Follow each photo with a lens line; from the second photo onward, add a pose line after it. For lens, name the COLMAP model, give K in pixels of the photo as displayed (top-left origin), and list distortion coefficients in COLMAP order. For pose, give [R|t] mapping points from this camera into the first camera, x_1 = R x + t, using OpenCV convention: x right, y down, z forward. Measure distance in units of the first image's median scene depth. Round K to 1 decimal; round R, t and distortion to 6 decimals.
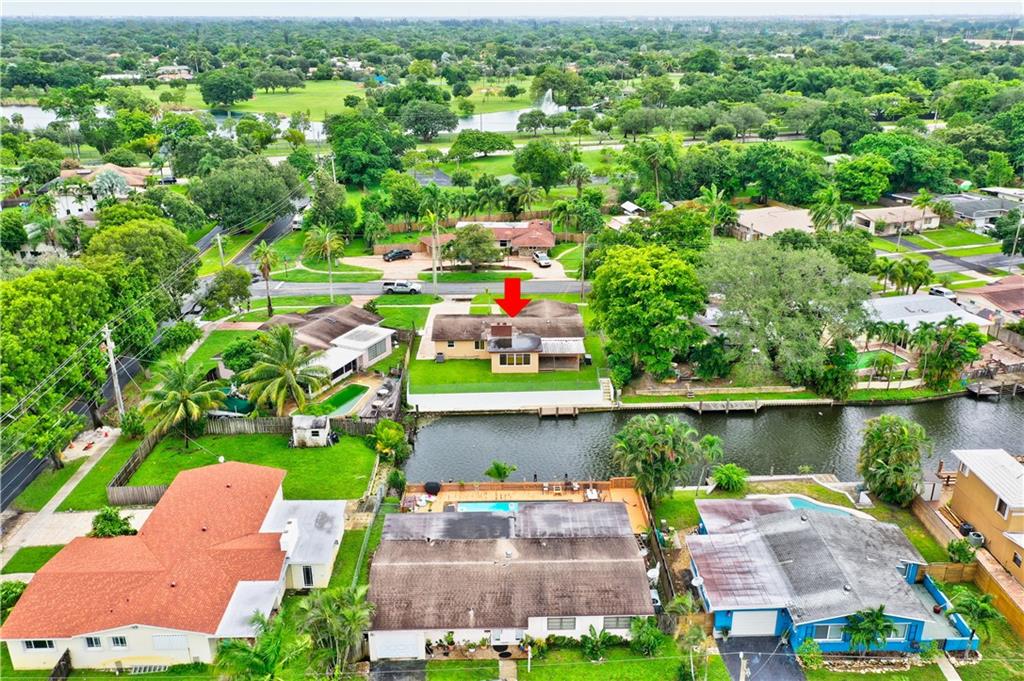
lens RADIAL K [[809.1, 0, 510.2], [0, 809.1, 342.6], [0, 0, 1]] dist [0.013311, 0.006576]
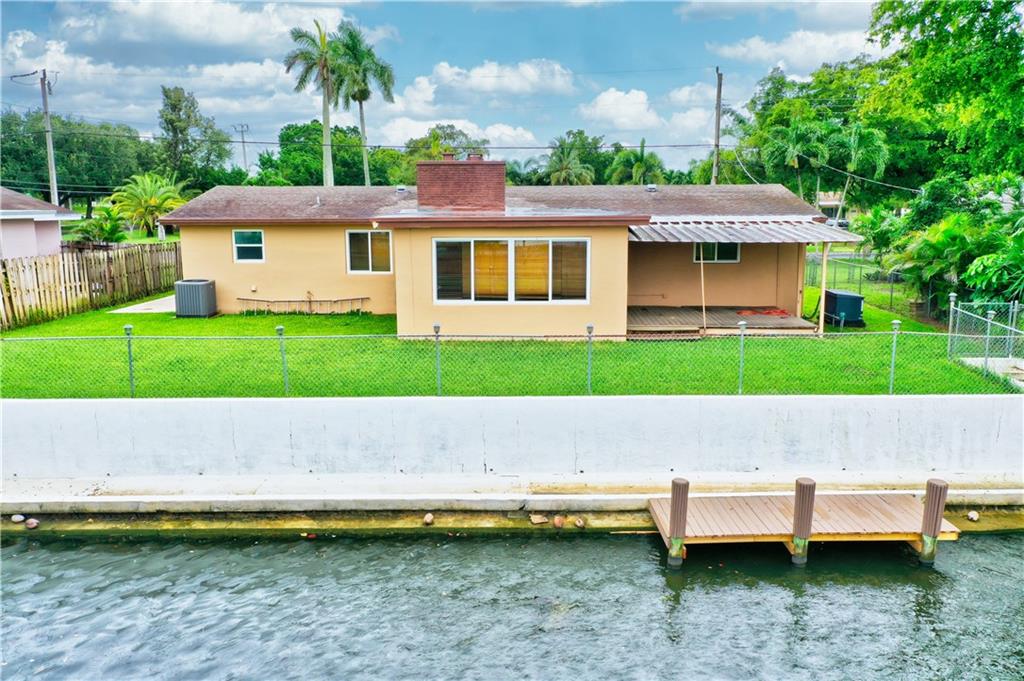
lens RADIAL K [[809.1, 0, 513.0], [0, 809.1, 336.5], [0, 0, 1]] dist [0.013311, 0.006576]
pose [[0.999132, 0.005653, -0.041265, 0.014386], [-0.013856, 0.979423, -0.201342, 0.075605], [0.039277, 0.201739, 0.978651, 0.780744]]
